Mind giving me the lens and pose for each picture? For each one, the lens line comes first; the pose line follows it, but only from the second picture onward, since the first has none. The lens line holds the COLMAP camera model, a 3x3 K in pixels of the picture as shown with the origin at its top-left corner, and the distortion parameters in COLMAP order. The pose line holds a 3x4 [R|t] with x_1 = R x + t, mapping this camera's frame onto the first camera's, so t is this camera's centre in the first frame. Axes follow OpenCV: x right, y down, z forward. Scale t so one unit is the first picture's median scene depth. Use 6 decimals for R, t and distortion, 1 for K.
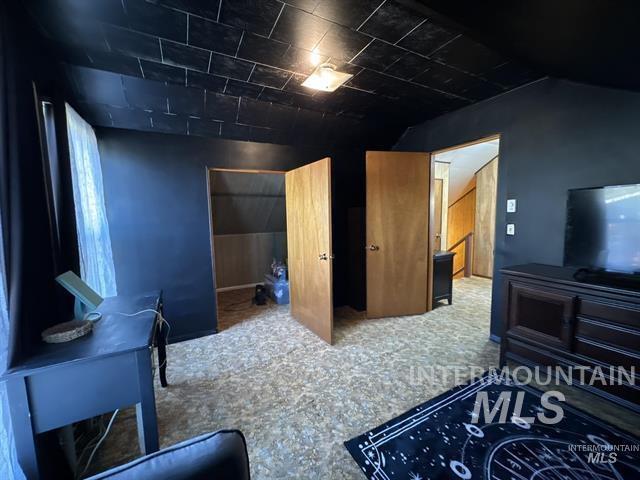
lens RADIAL K [[255.3, 0, 319.2], [0, 255.3, 239.7], [0, 0, 1]] dist [-0.001204, -0.000063]
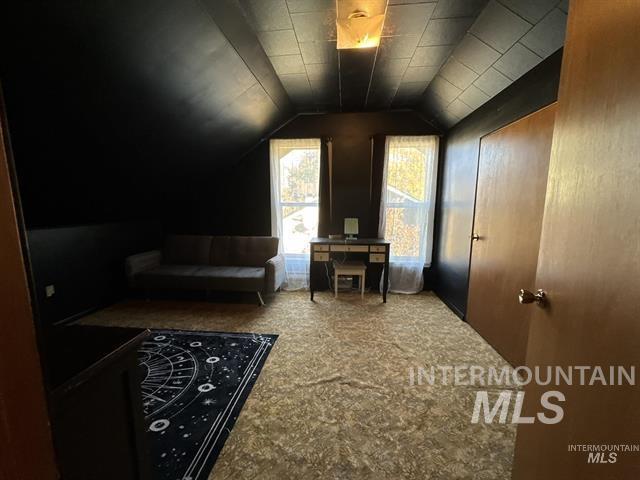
lens RADIAL K [[255.3, 0, 319.2], [0, 255.3, 239.7], [0, 0, 1]] dist [-0.001204, -0.000063]
pose [[-0.544738, 0.138630, -0.827068, 1.045547], [-0.069774, 0.975330, 0.209436, -0.138241], [0.835698, 0.171795, -0.521627, 1.680347]]
